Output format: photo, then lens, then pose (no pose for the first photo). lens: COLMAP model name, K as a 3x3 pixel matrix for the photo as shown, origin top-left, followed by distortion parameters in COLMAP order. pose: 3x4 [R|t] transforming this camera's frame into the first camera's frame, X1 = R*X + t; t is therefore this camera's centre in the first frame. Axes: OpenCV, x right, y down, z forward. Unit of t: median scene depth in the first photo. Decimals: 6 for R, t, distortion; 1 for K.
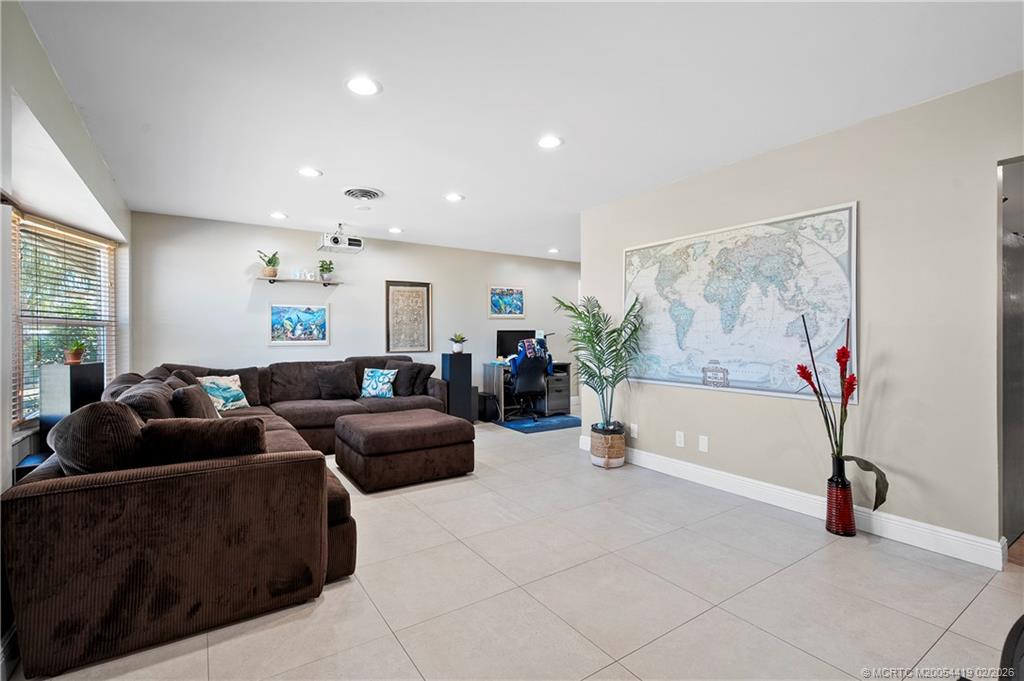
lens RADIAL K [[469.6, 0, 512.0], [0, 469.6, 340.5], [0, 0, 1]] dist [-0.001894, -0.000173]
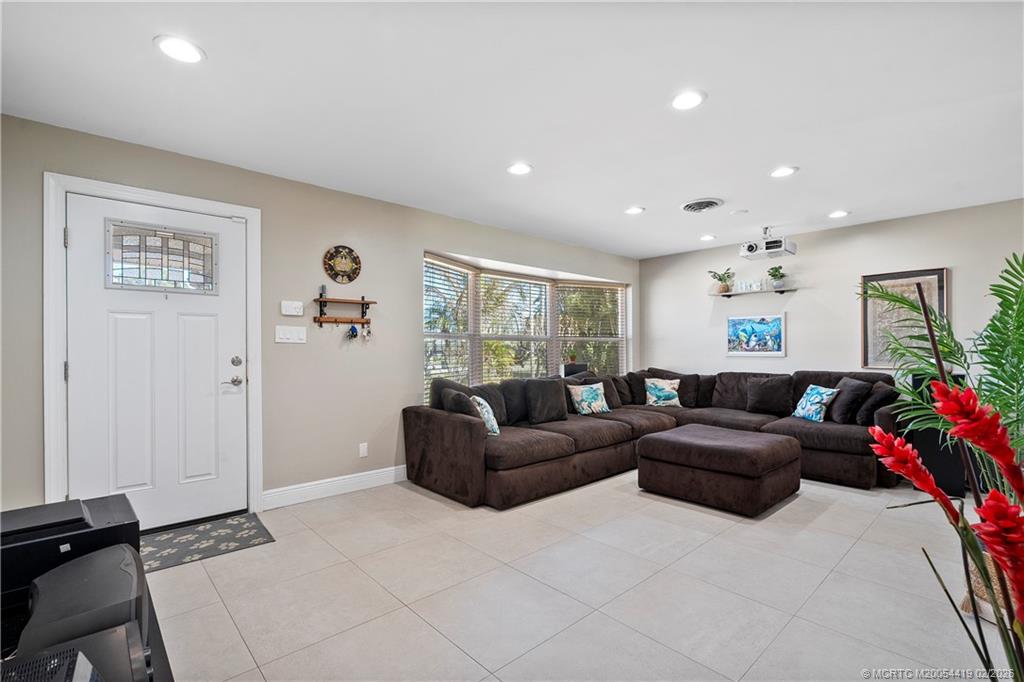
lens RADIAL K [[467.3, 0, 505.7], [0, 467.3, 351.3], [0, 0, 1]] dist [-0.001384, -0.000248]
pose [[0.145634, 0.008185, -0.989305, 0.471329], [-0.005952, 0.999955, 0.007397, -0.004762], [0.989321, 0.004811, 0.145676, 0.337788]]
